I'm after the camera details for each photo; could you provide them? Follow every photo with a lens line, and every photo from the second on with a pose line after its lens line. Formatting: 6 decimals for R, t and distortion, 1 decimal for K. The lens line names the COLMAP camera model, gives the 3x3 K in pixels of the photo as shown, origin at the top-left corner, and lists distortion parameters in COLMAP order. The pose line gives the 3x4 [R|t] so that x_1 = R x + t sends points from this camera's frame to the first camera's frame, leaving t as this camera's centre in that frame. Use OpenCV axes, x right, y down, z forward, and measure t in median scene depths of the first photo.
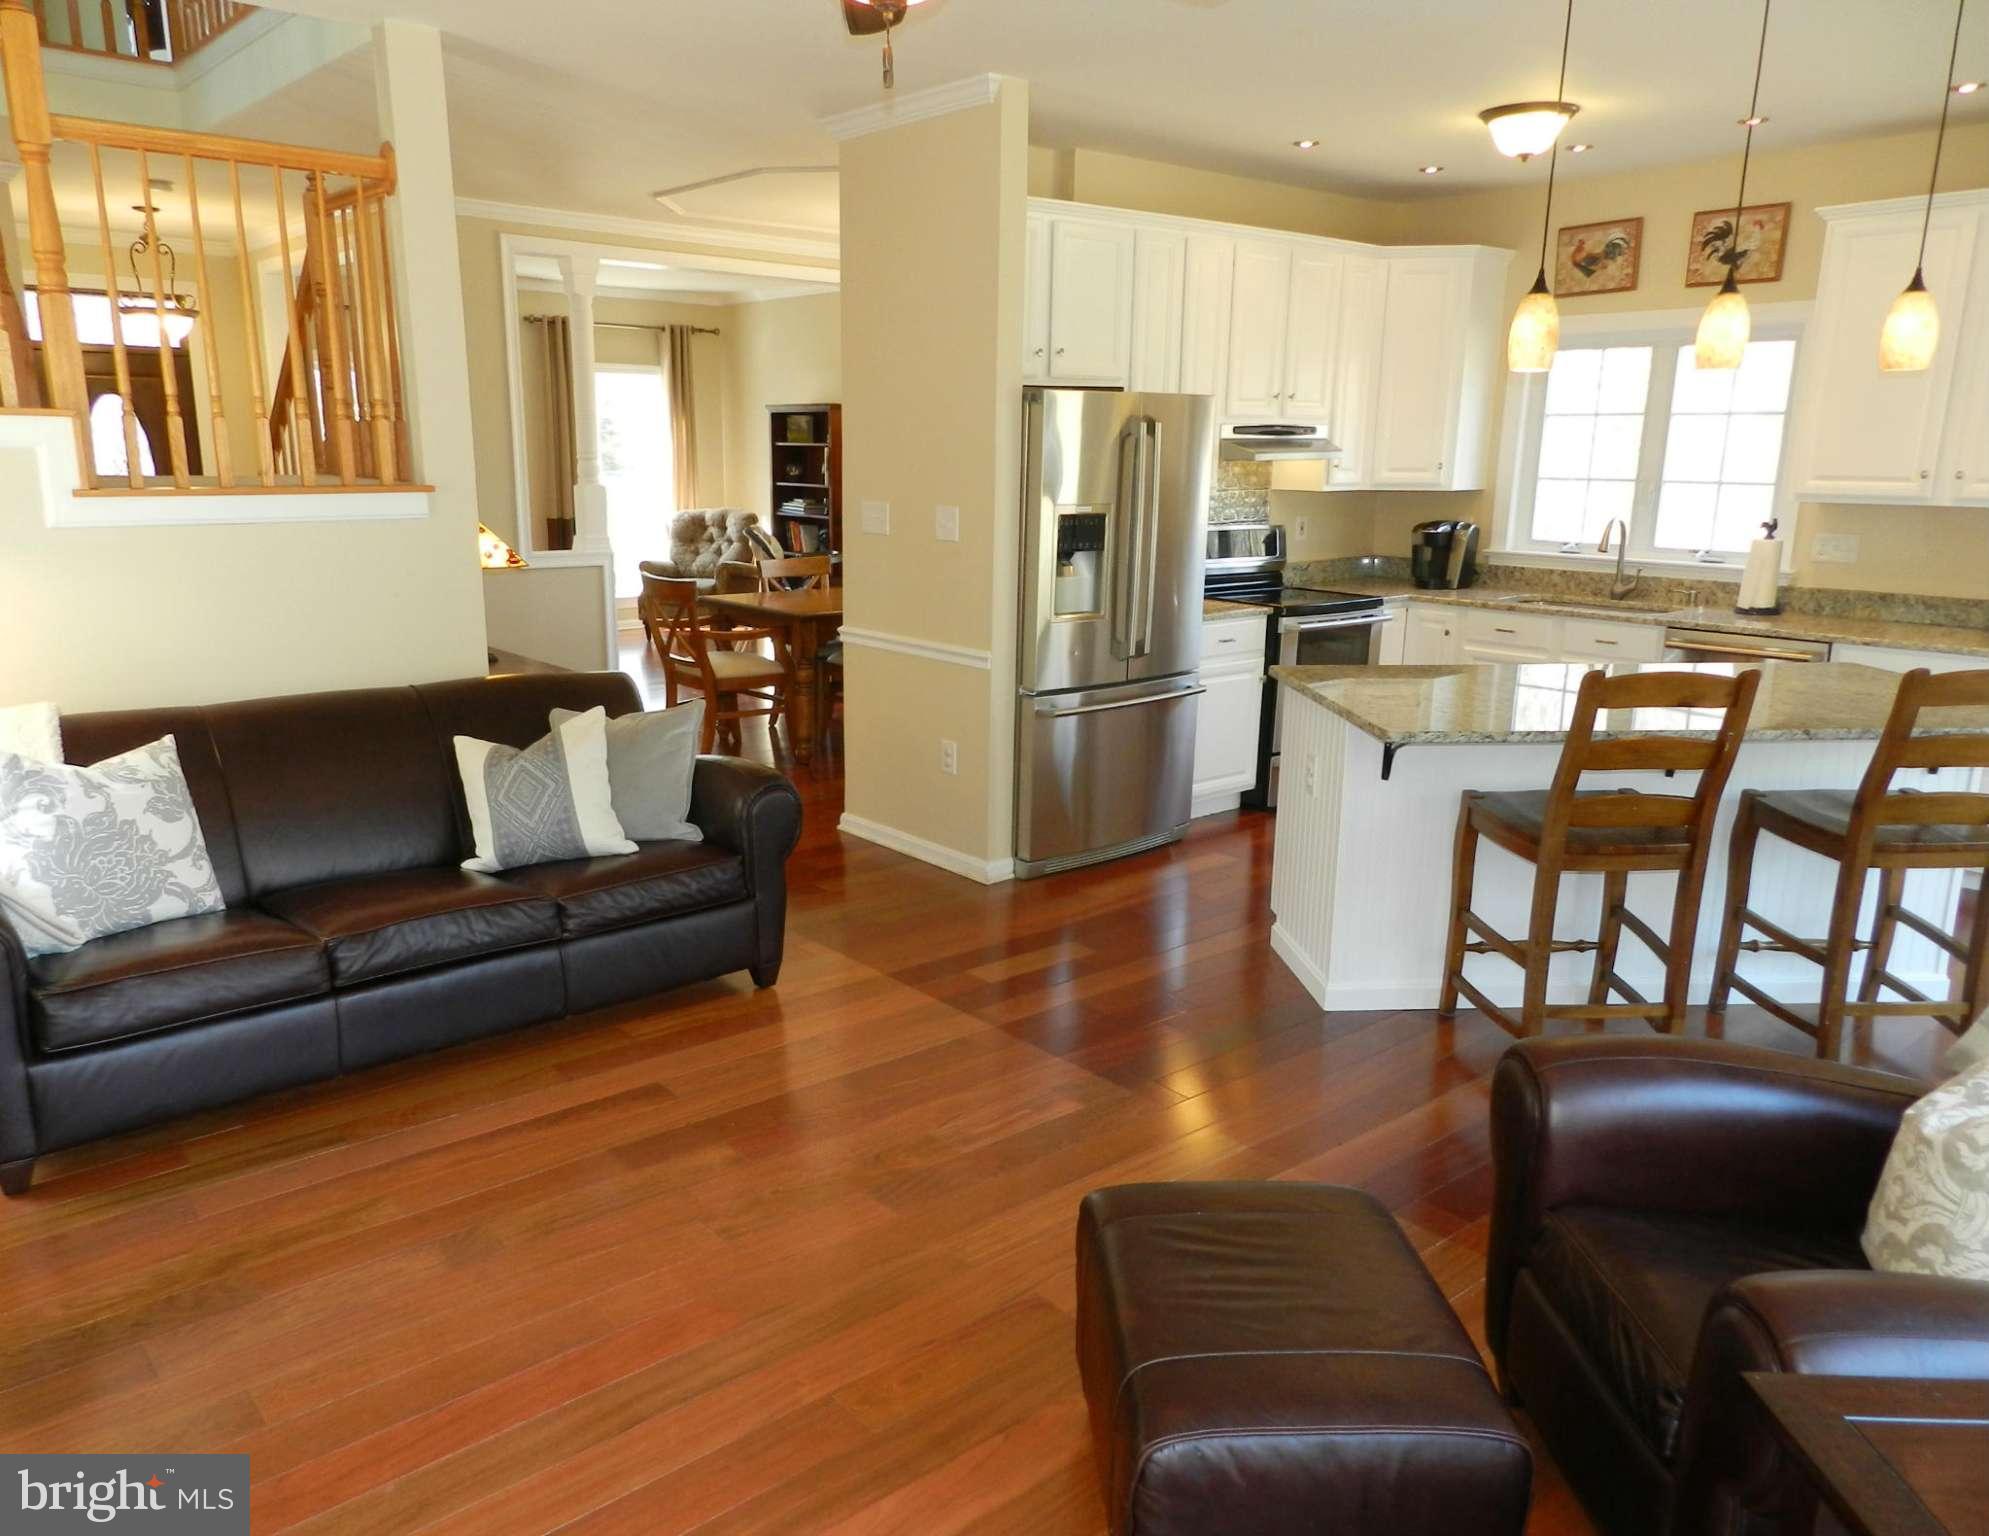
lens RADIAL K [[1440.2, 0, 937.4], [0, 1440.2, 784.2], [0, 0, 1]] dist [0.035392, -0.016790]
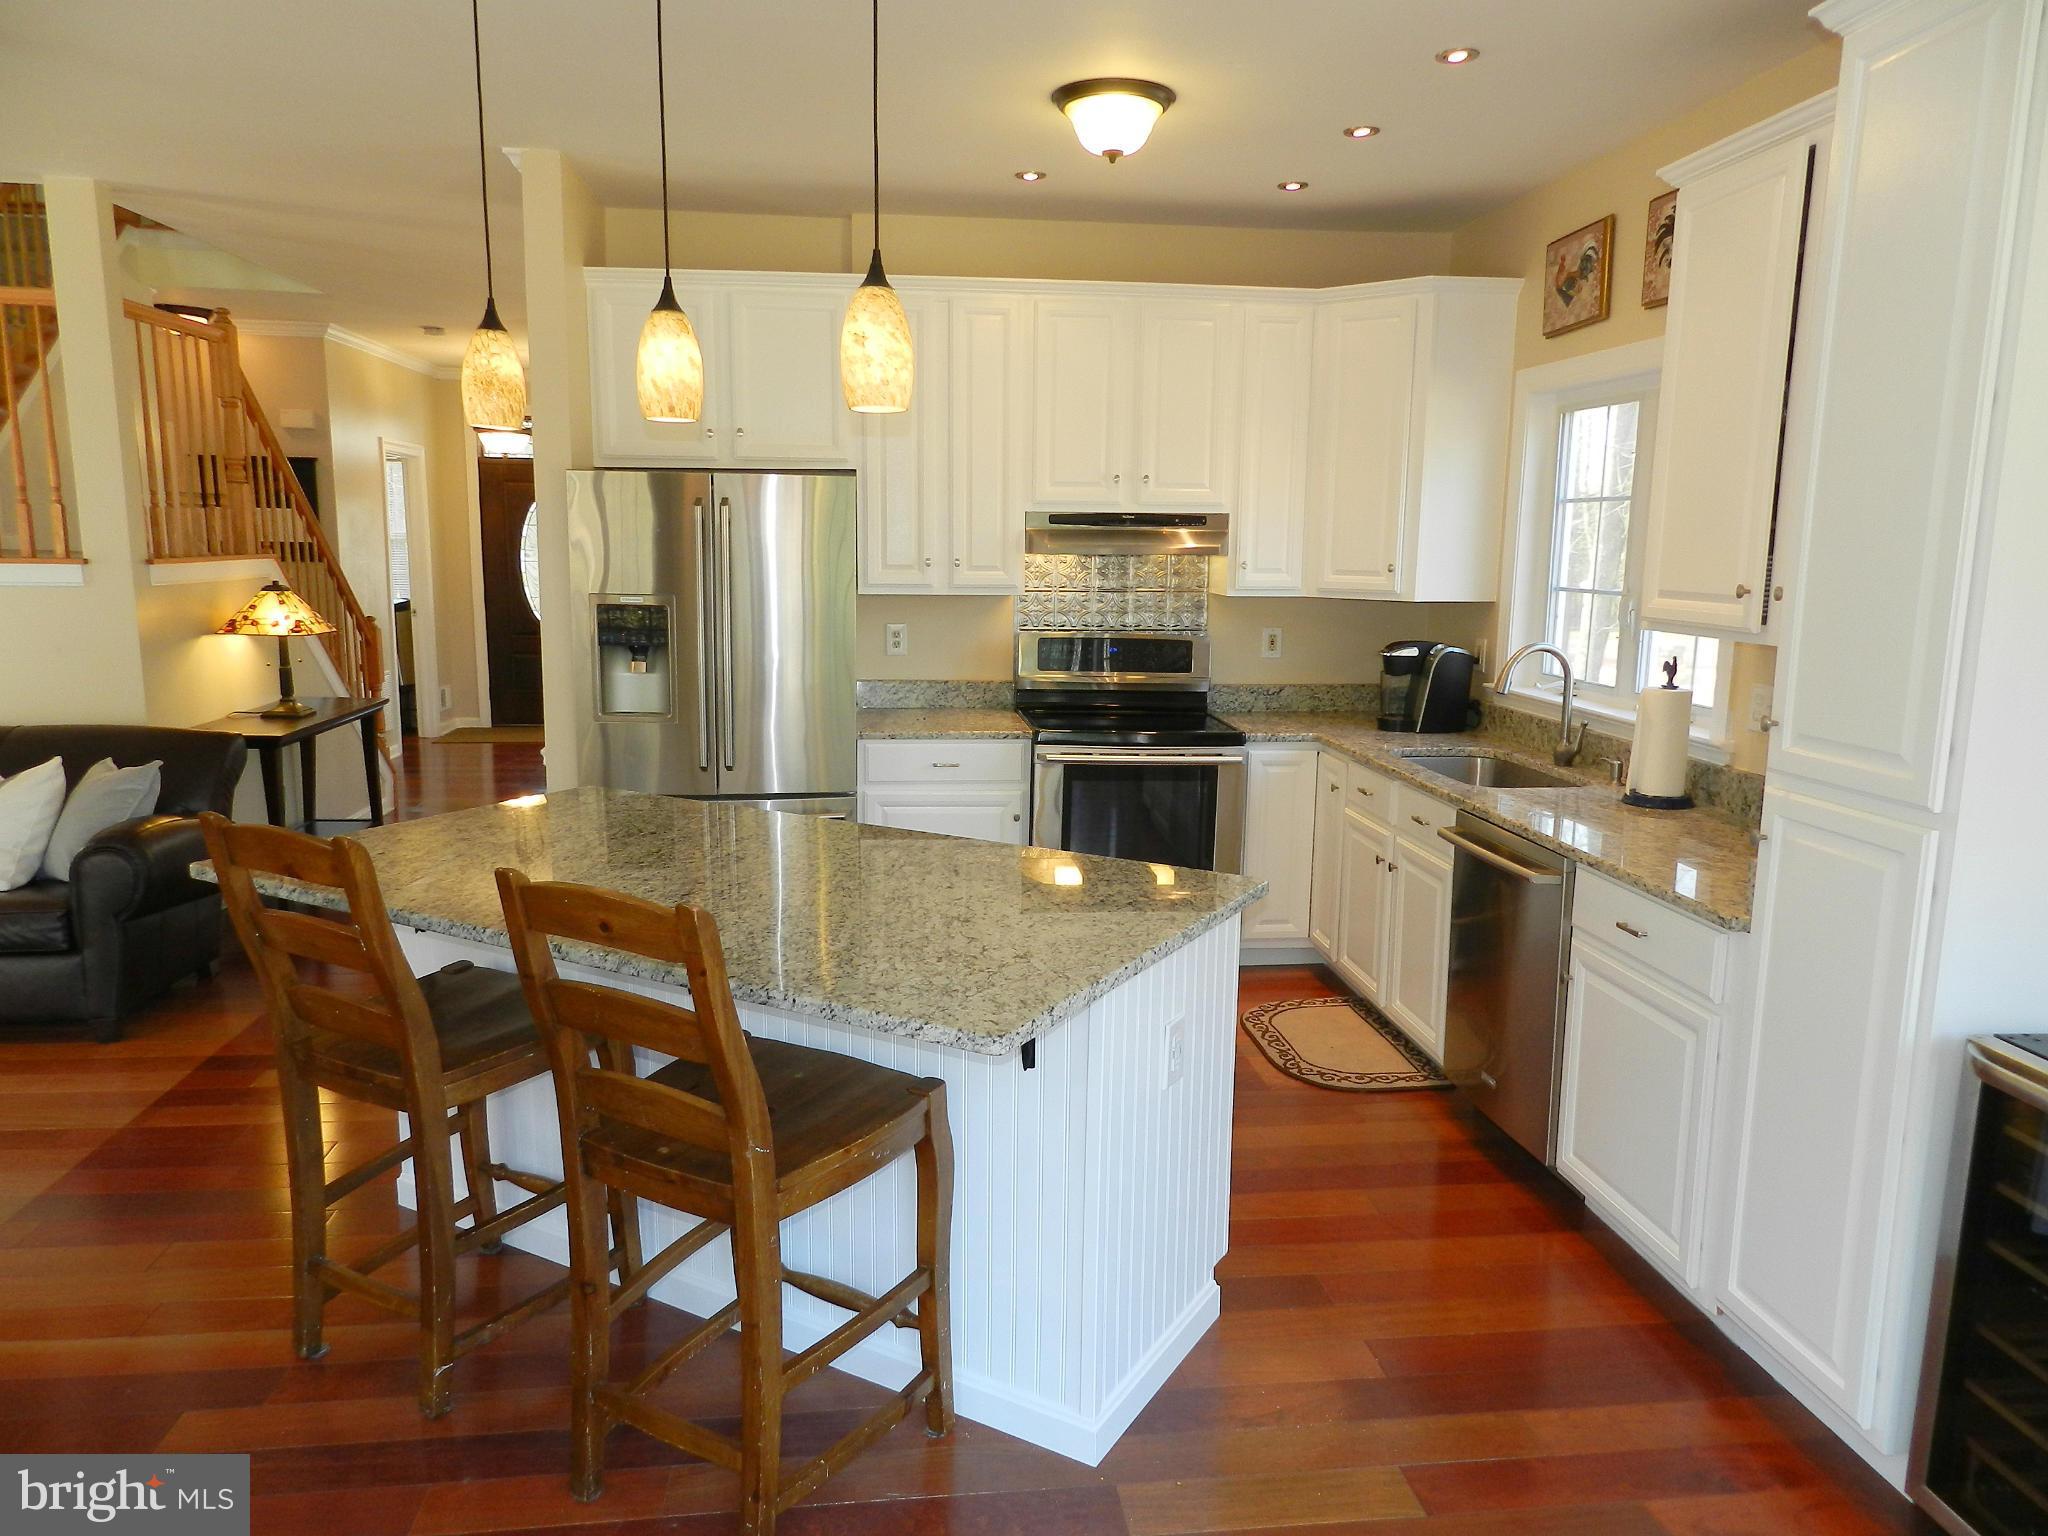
lens RADIAL K [[1399.2, 0, 1022.1], [0, 1399.2, 766.2], [0, 0, 1]] dist [0.018737, 0.006805]
pose [[0.838249, 0.092788, -0.537335, 0.681763], [-0.134449, 0.990162, -0.038759, -0.075345], [0.528452, 0.104733, 0.842478, 0.348870]]
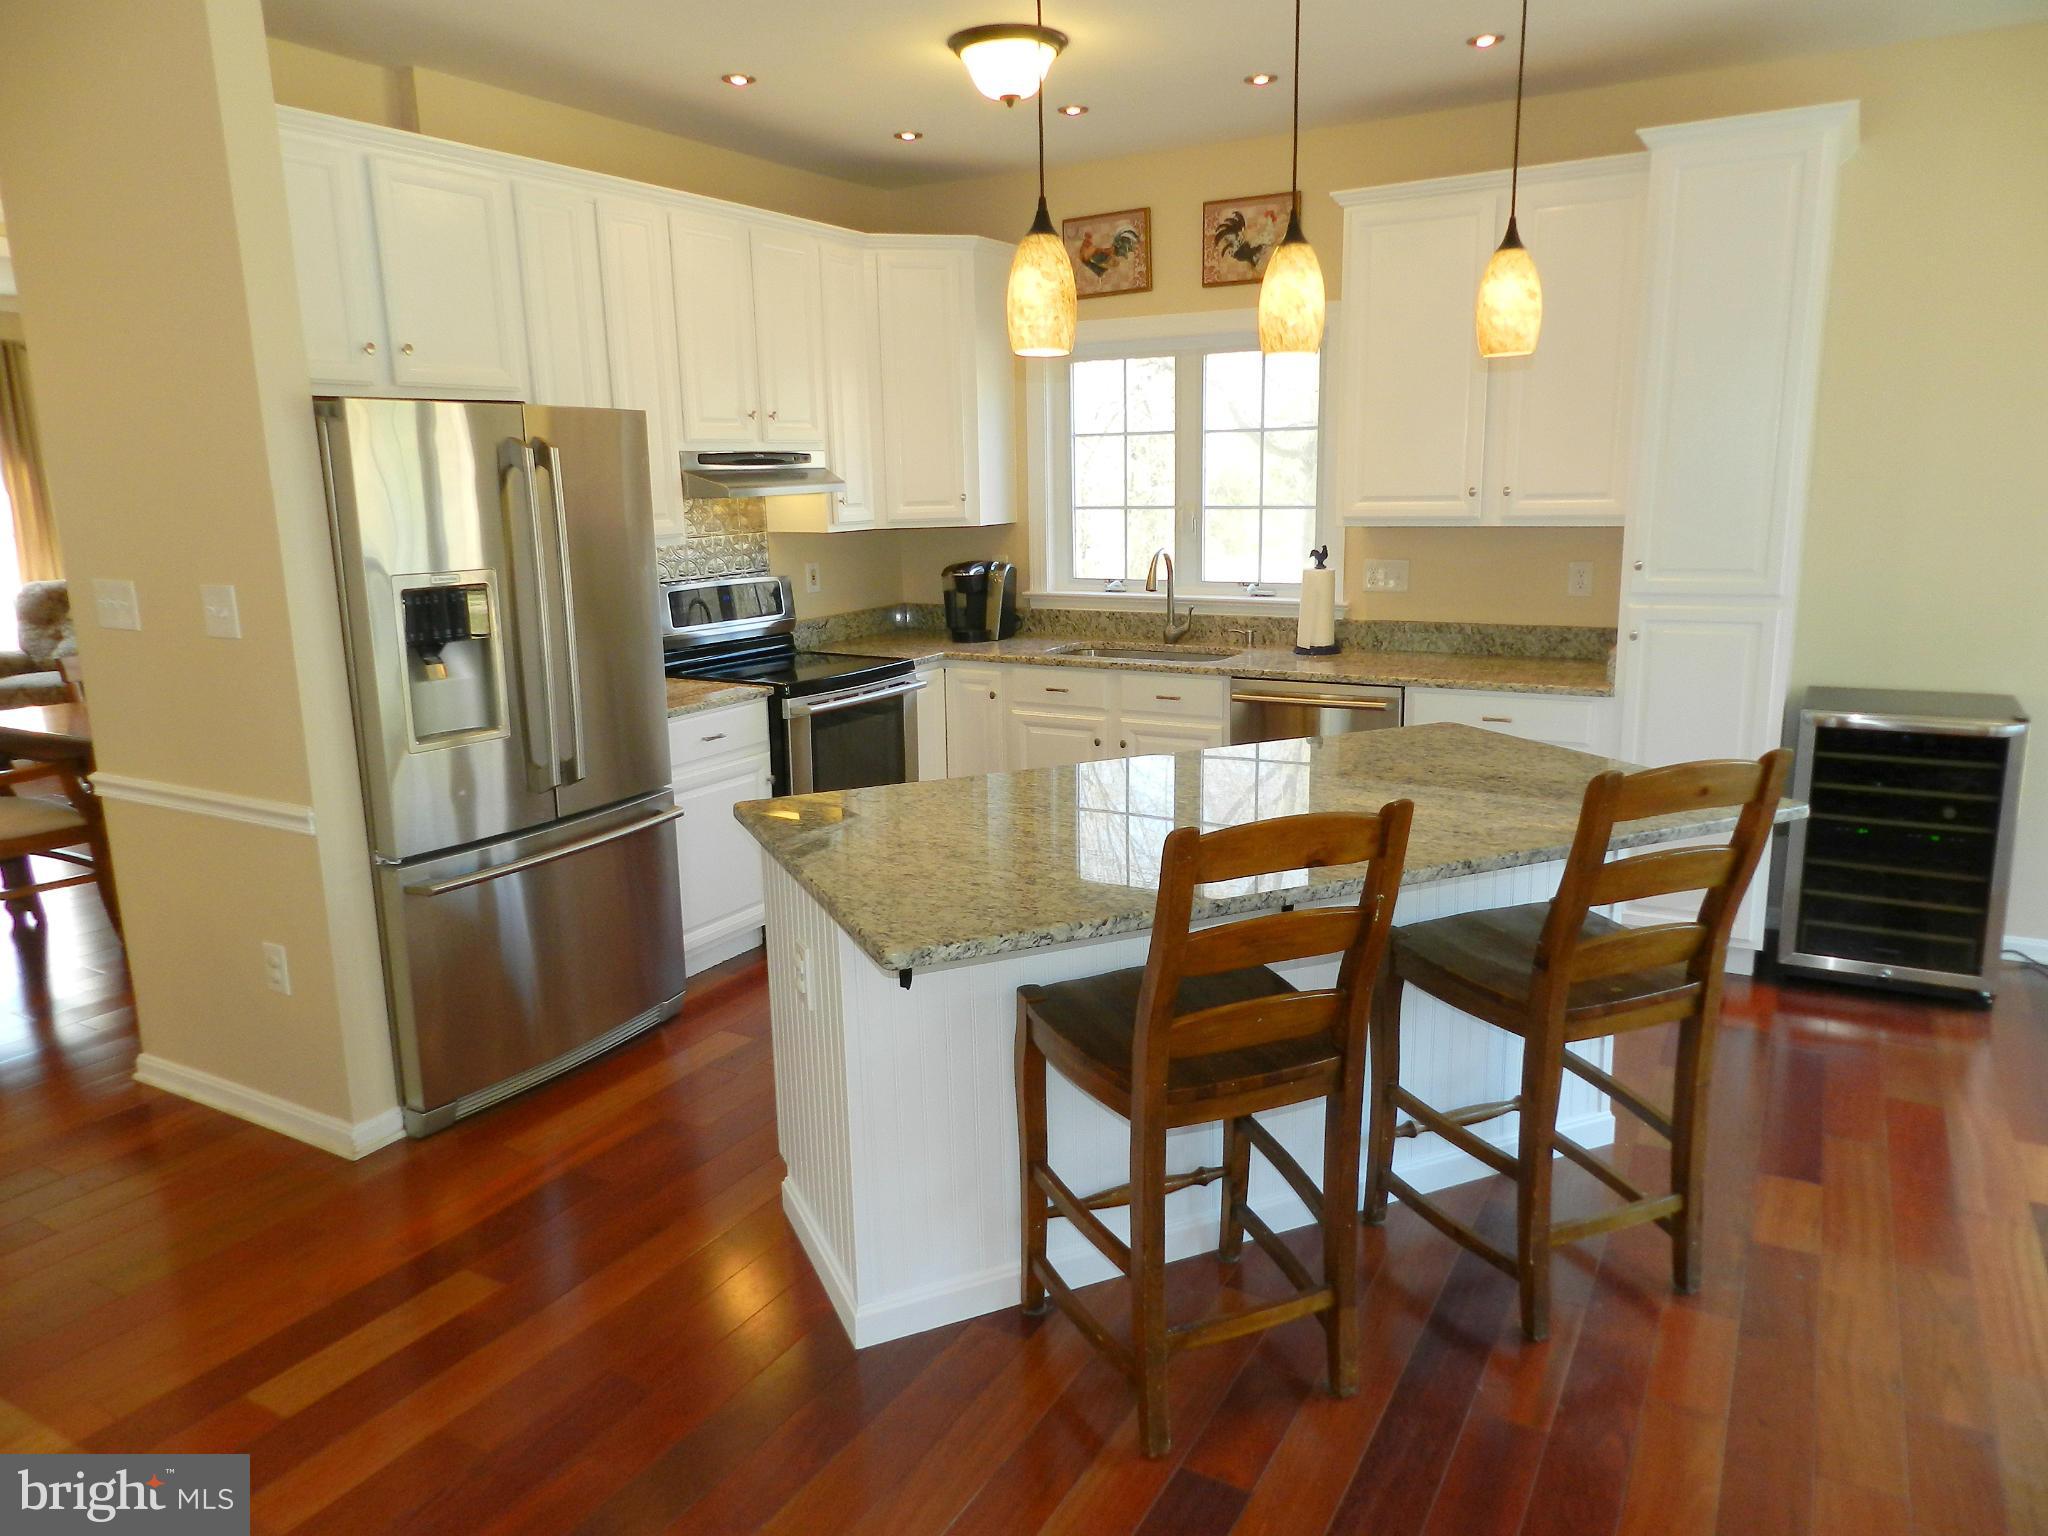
lens RADIAL K [[1399.2, 0, 1020.1], [0, 1399.2, 763.8], [0, 0, 1]] dist [0.018737, 0.006805]
pose [[0.939309, -0.096437, 0.329239, 0.111690], [0.106742, 0.994198, -0.013322, -0.060323], [-0.326044, 0.047657, 0.944153, 0.268727]]
